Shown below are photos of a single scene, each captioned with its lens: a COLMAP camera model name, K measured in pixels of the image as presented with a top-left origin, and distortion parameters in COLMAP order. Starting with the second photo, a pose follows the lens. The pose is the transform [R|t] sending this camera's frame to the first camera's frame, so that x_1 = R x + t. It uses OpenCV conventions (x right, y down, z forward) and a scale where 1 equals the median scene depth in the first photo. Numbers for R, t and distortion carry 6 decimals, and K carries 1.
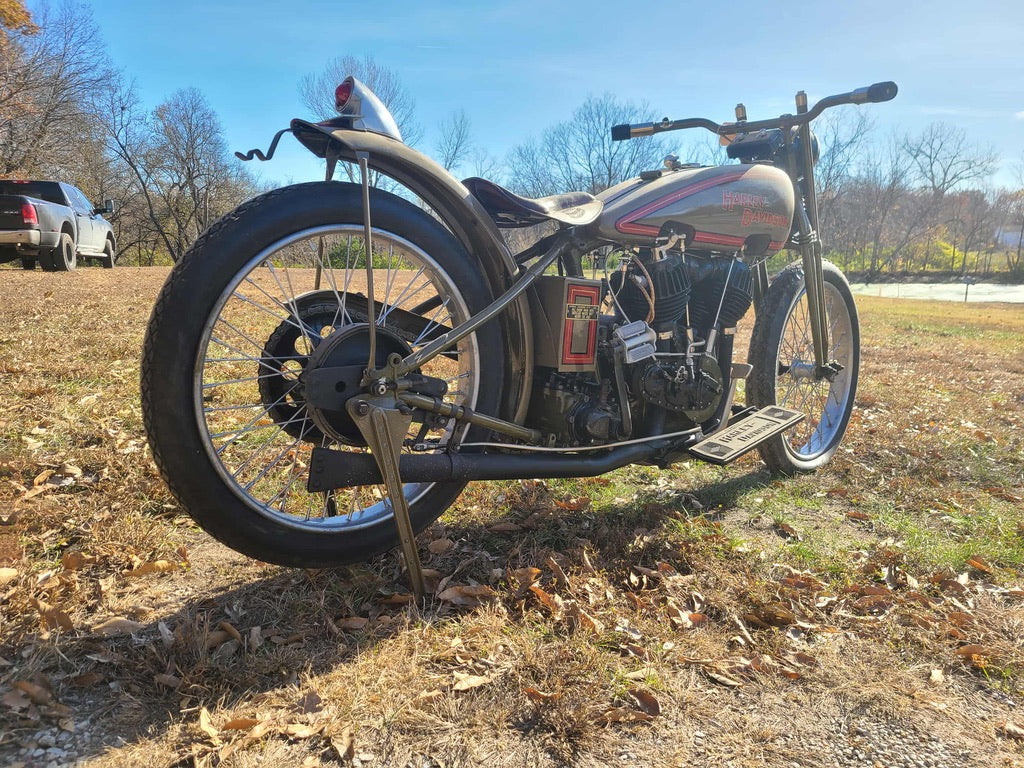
lens RADIAL K [[775.3, 0, 515.5], [0, 775.3, 379.8], [0, 0, 1]] dist [0.044801, -0.023862]
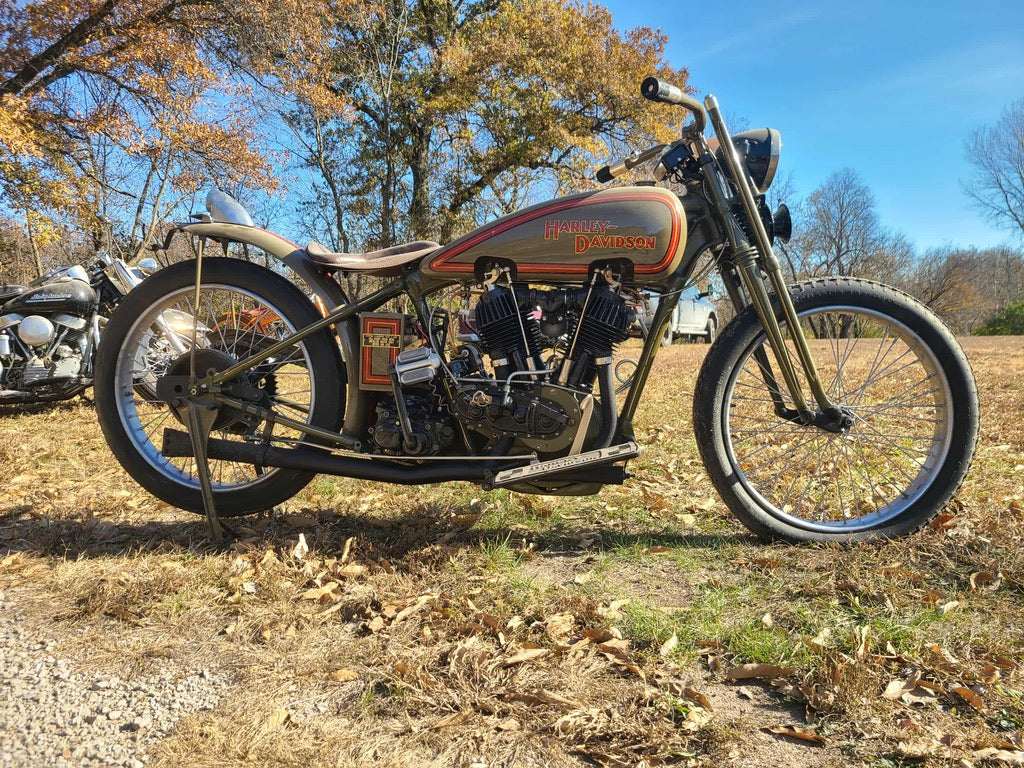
lens RADIAL K [[775.3, 0, 515.5], [0, 775.3, 379.8], [0, 0, 1]] dist [0.044801, -0.023862]
pose [[0.697099, 0.001703, -0.716973, 0.916738], [-0.070289, 0.995342, -0.065976, 0.031365], [0.713521, 0.096388, 0.693972, 0.273686]]
